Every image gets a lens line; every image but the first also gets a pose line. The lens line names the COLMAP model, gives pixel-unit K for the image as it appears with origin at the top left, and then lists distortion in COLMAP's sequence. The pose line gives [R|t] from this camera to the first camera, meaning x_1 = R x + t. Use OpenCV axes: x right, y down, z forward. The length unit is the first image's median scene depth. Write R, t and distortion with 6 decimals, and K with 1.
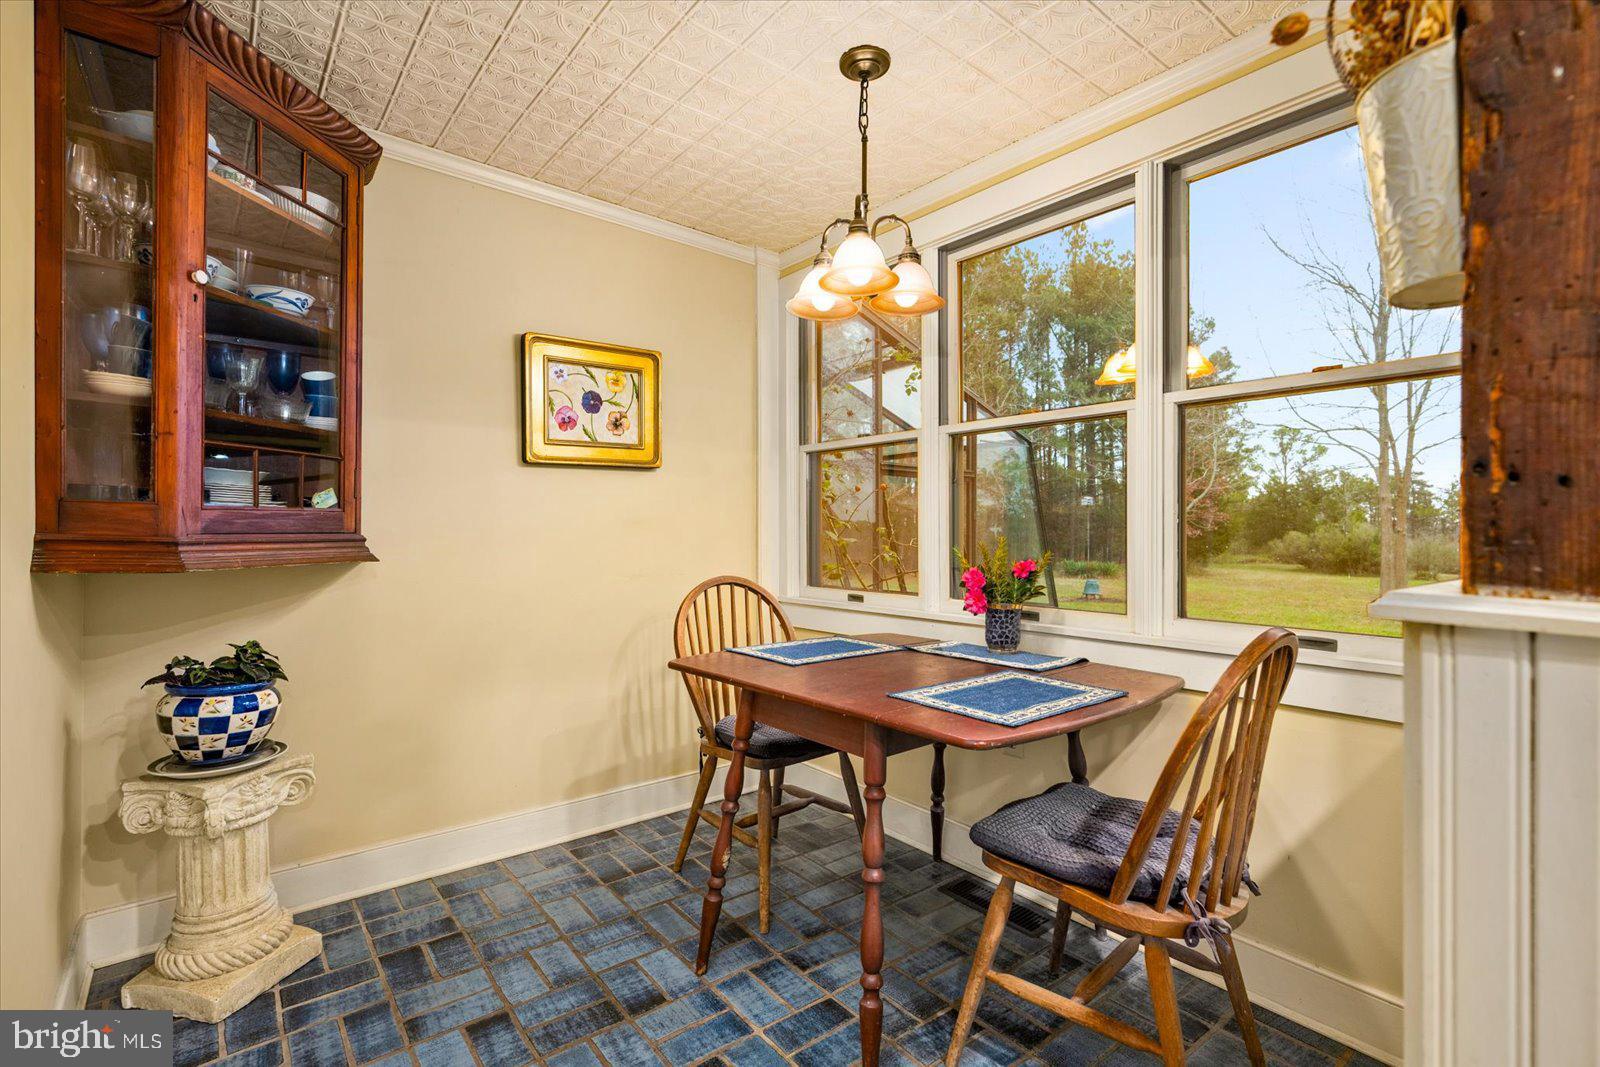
lens RADIAL K [[740.6, 0, 797.0], [0, 740.6, 534.7], [0, 0, 1]] dist [-0.000209, -0.000053]
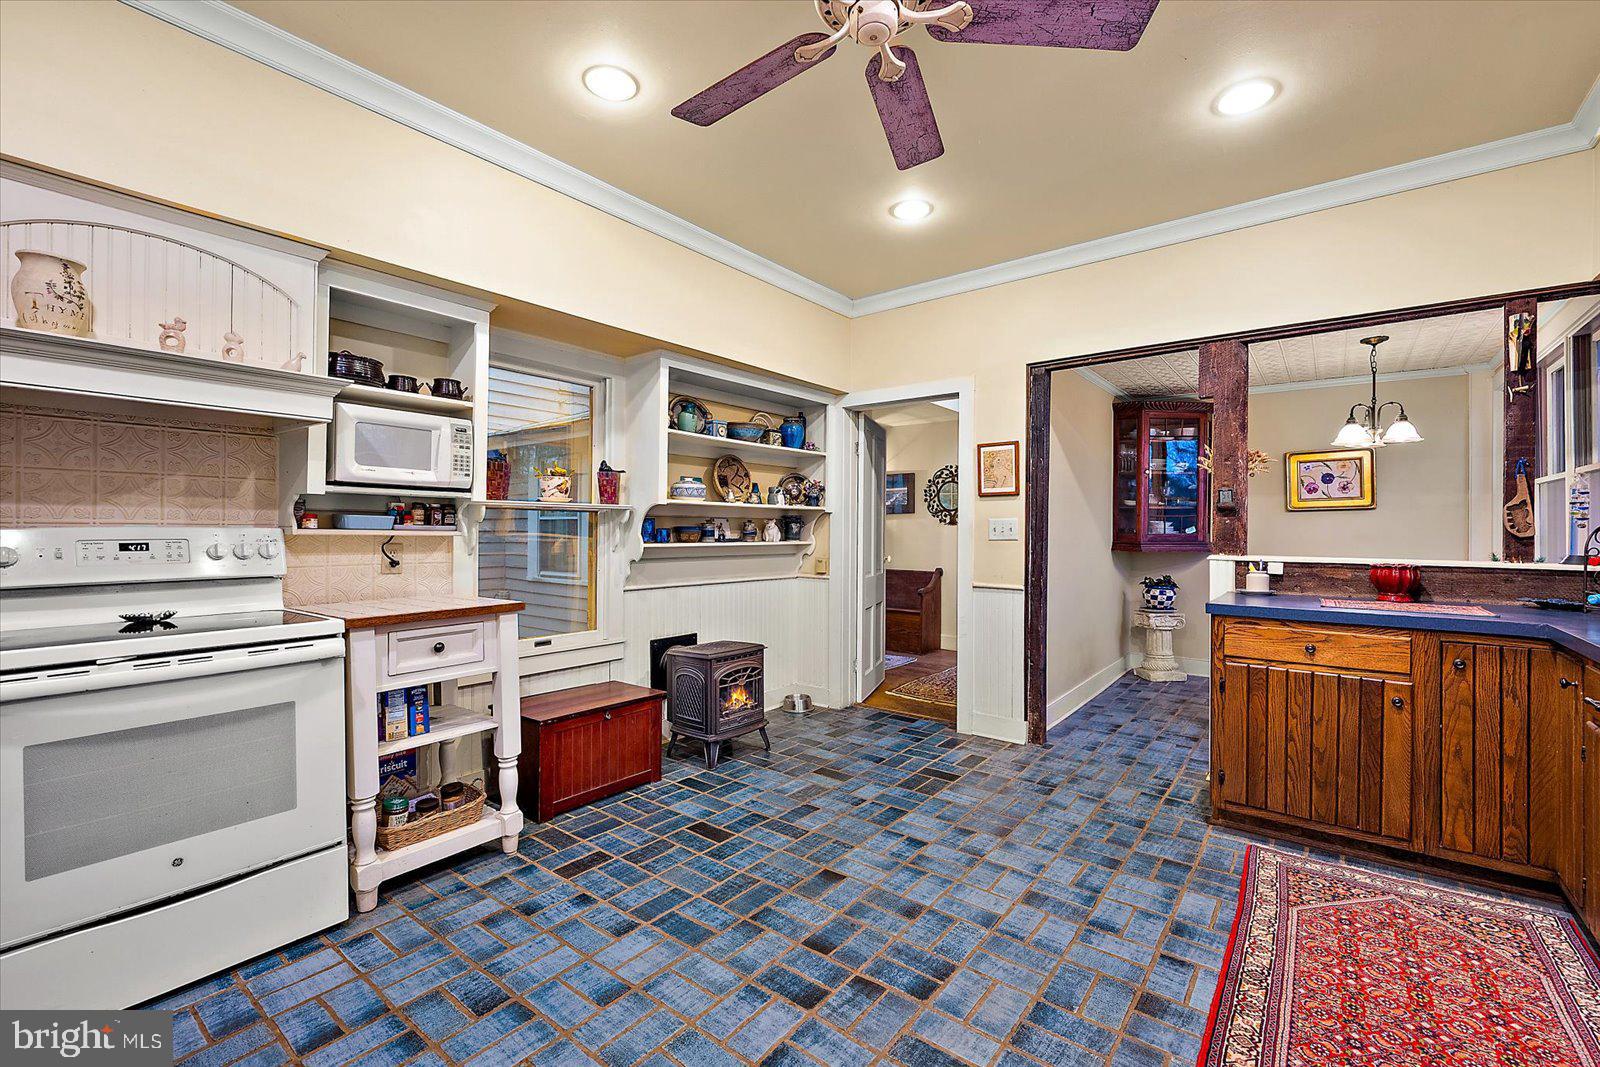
lens RADIAL K [[669.6, 0, 797.8], [0, 669.6, 531.6], [0, 0, 1]] dist [0.002426, 0.000287]
pose [[0.221152, 0.001315, -0.975239, 1.688233], [-0.004436, 0.999990, 0.000342, -0.037408], [0.975229, 0.004251, 0.221155, -1.169888]]
